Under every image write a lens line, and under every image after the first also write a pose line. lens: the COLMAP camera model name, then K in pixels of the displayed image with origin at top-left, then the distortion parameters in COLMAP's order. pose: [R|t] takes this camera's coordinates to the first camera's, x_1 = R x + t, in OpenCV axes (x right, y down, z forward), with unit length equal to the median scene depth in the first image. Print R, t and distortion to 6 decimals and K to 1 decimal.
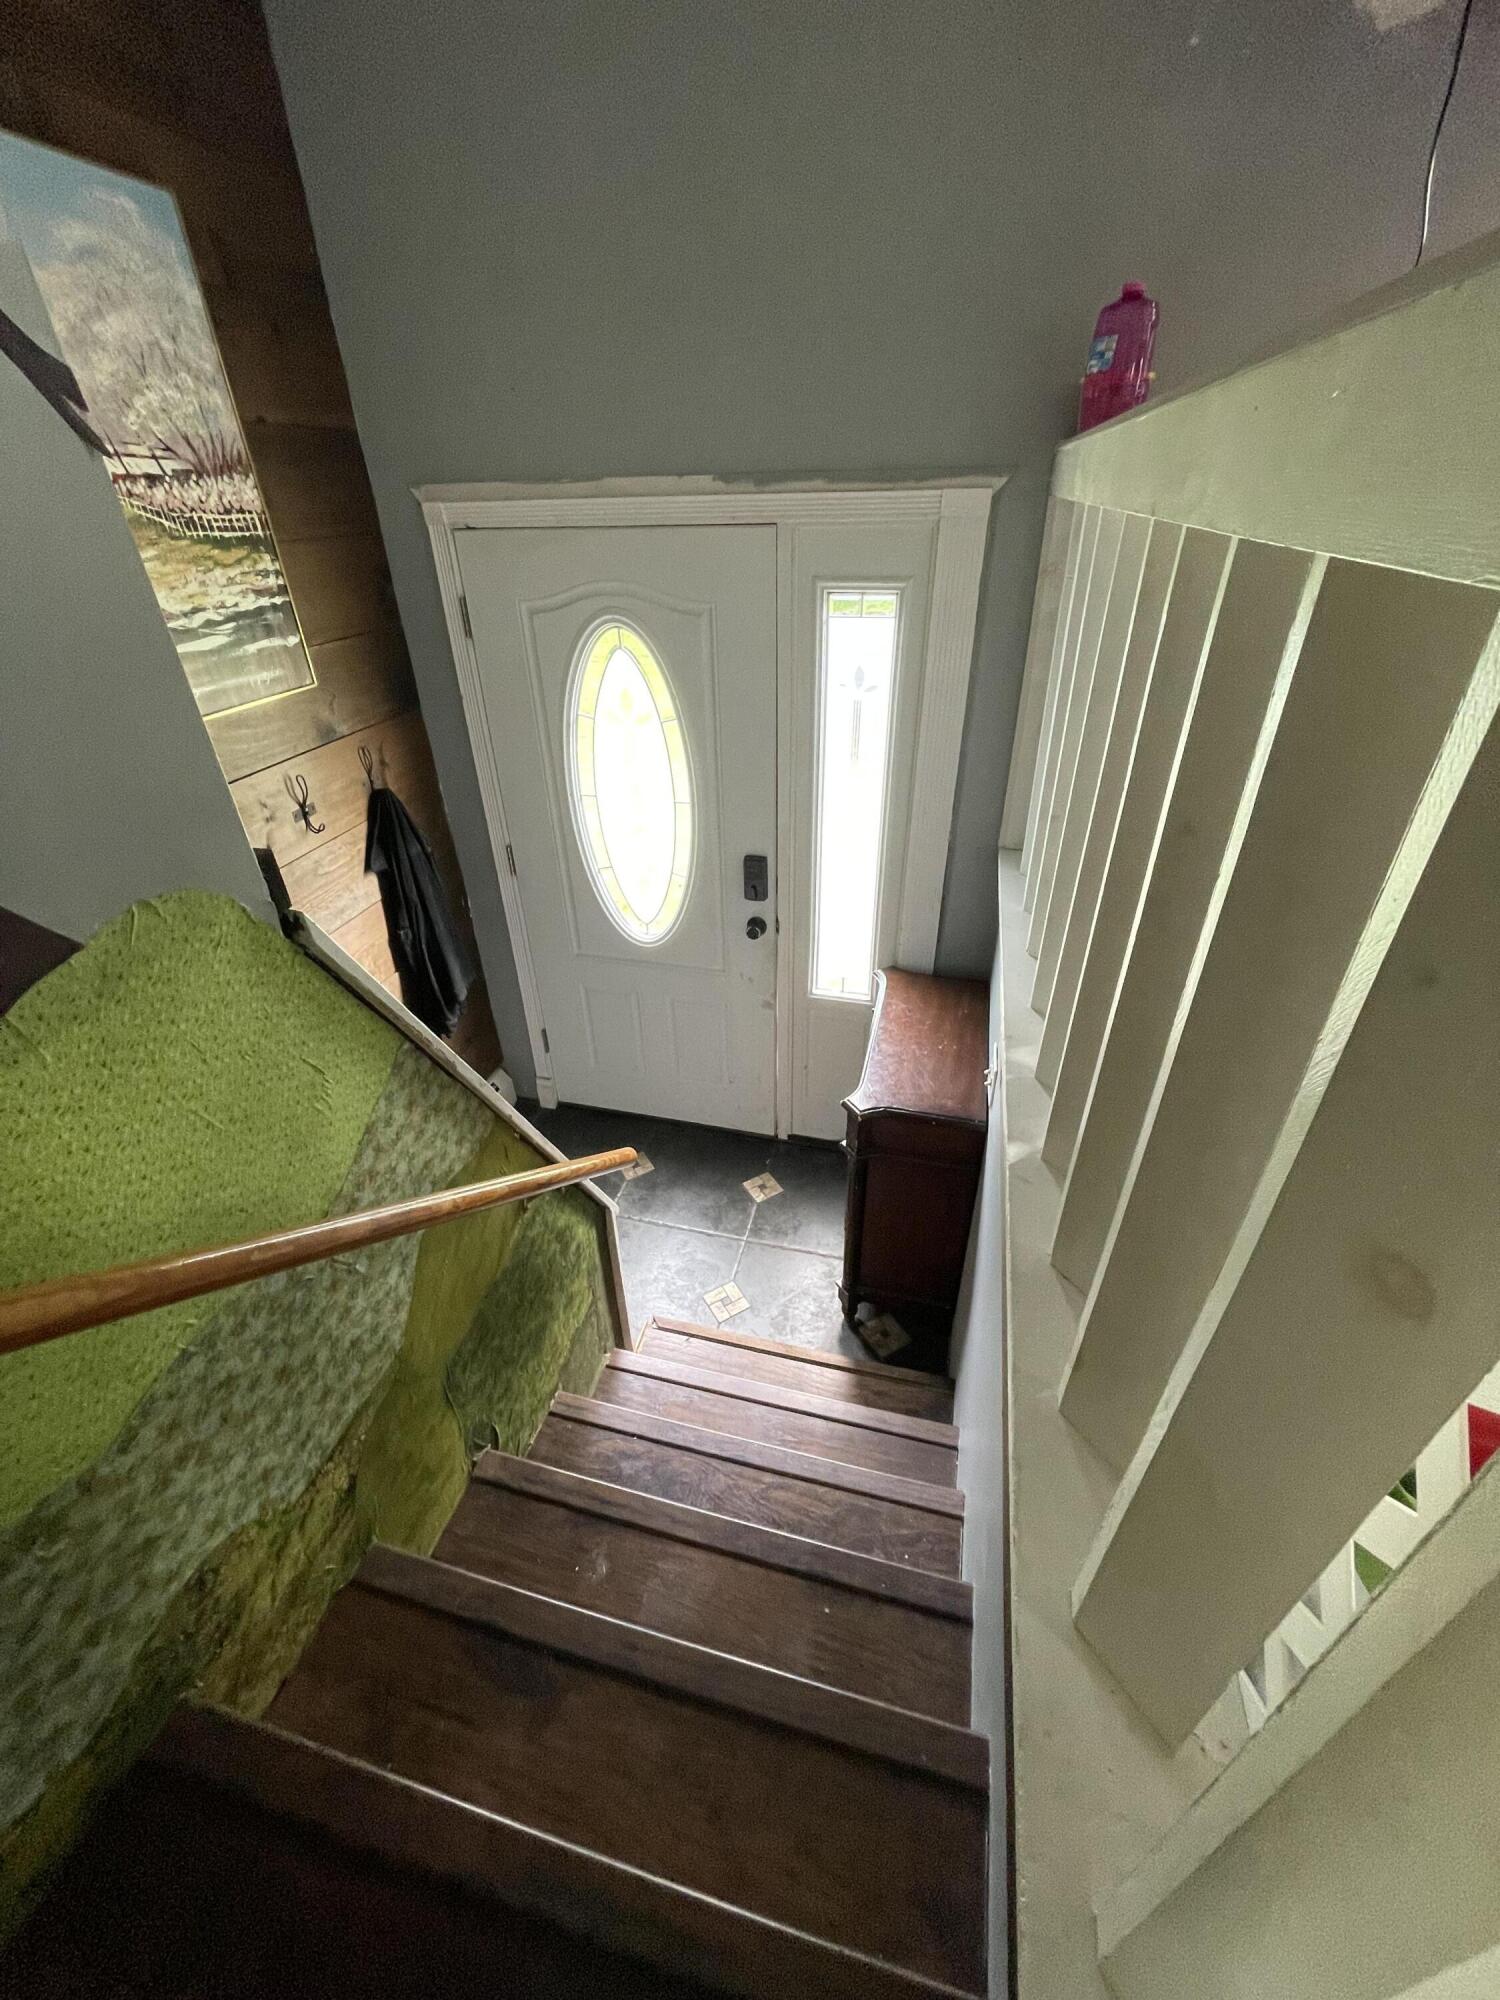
lens RADIAL K [[795.0, 0, 748.0], [0, 795.0, 991.4], [0, 0, 1]] dist [0.002692, 0.000354]
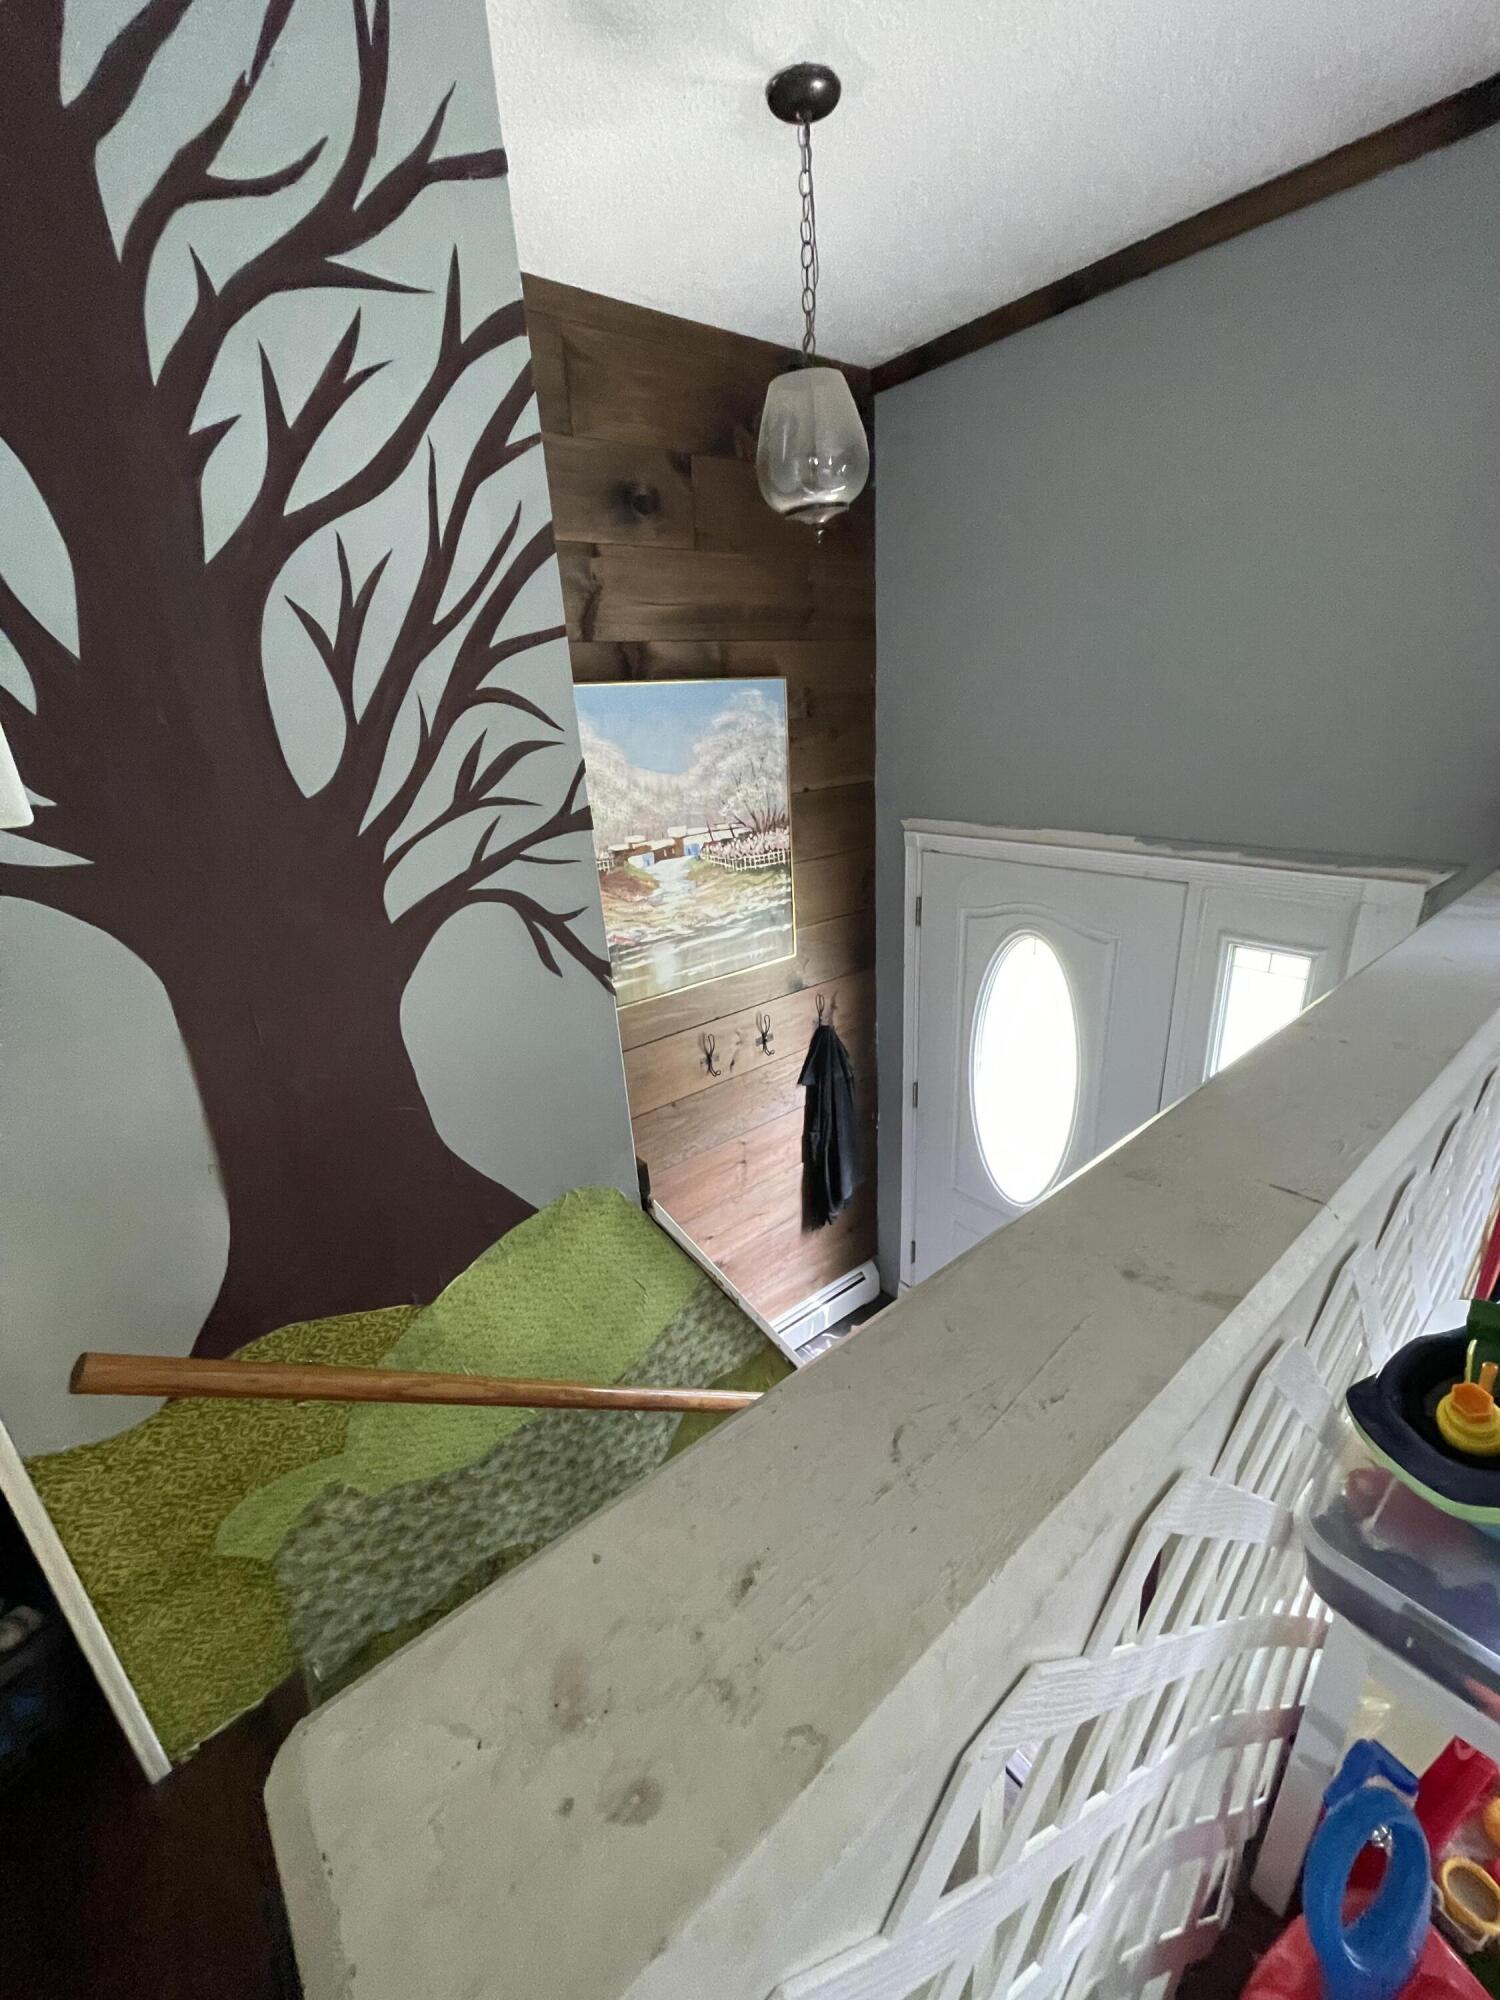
lens RADIAL K [[798.7, 0, 751.8], [0, 798.7, 1001.6], [0, 0, 1]] dist [-0.012158, 0.000697]
pose [[0.802994, 0.185168, -0.566492, 0.232600], [-0.285438, 0.953893, -0.092808, -0.189811], [0.523188, 0.236222, 0.818824, -0.180755]]
